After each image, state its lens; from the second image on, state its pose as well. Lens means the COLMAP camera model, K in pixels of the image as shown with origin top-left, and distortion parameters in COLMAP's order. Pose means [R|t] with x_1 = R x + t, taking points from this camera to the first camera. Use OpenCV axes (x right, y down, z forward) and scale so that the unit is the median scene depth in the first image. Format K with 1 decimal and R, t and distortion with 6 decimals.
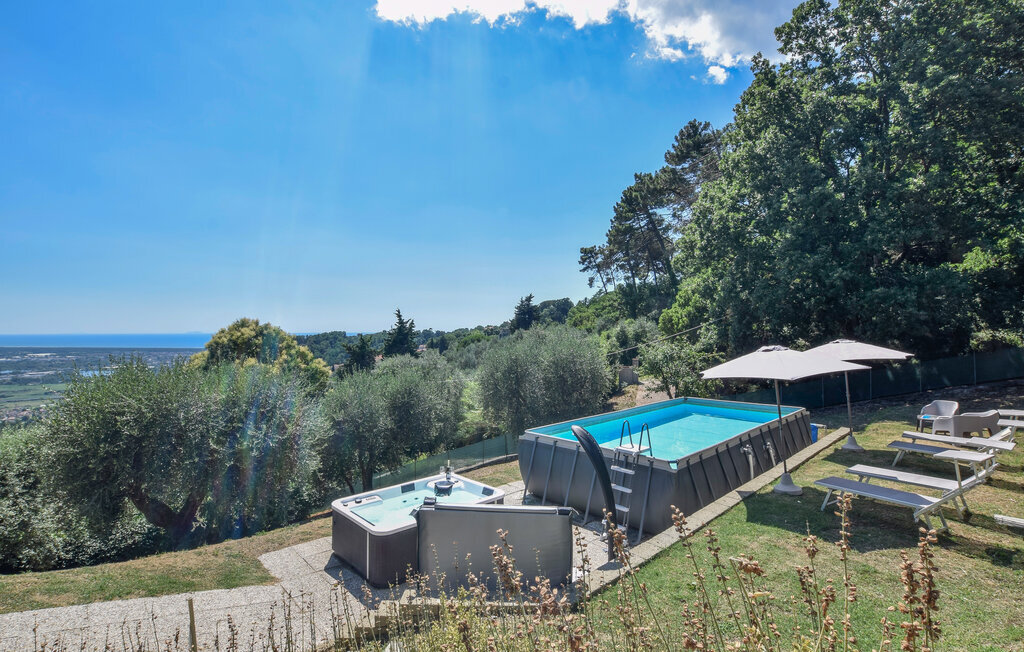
lens RADIAL K [[485.9, 0, 512.0], [0, 485.9, 320.8], [0, 0, 1]] dist [-0.020069, -0.000235]
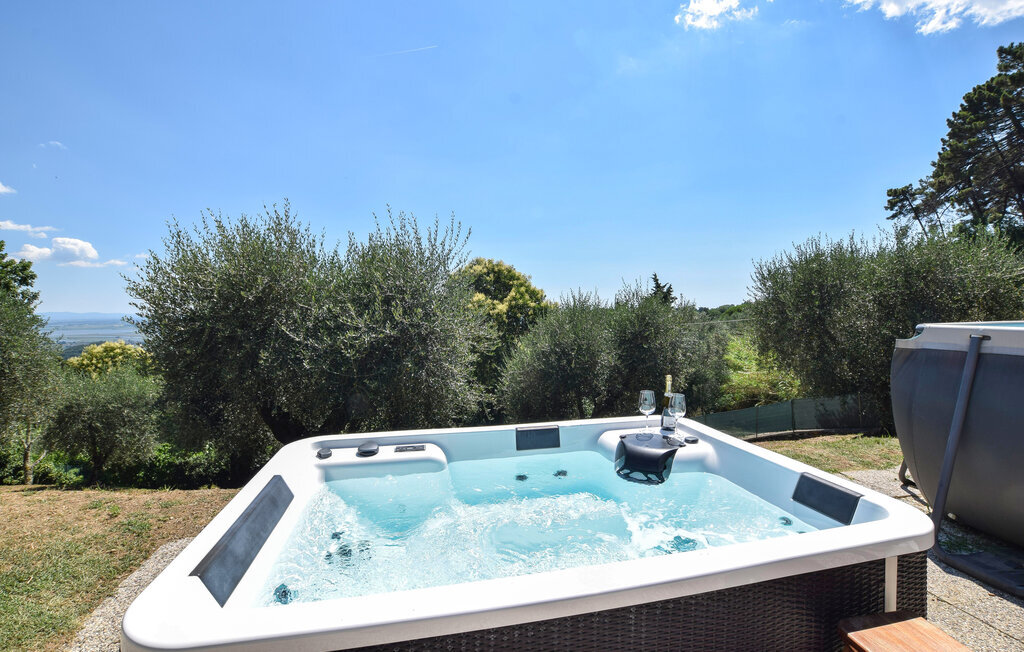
lens RADIAL K [[453.4, 0, 507.9], [0, 453.4, 321.7], [0, 0, 1]] dist [-0.027654, 0.000773]
pose [[0.849682, 0.001159, -0.527295, -0.014580], [0.026878, 0.998602, 0.045505, 0.056852], [0.526610, -0.052837, 0.848463, 0.165609]]
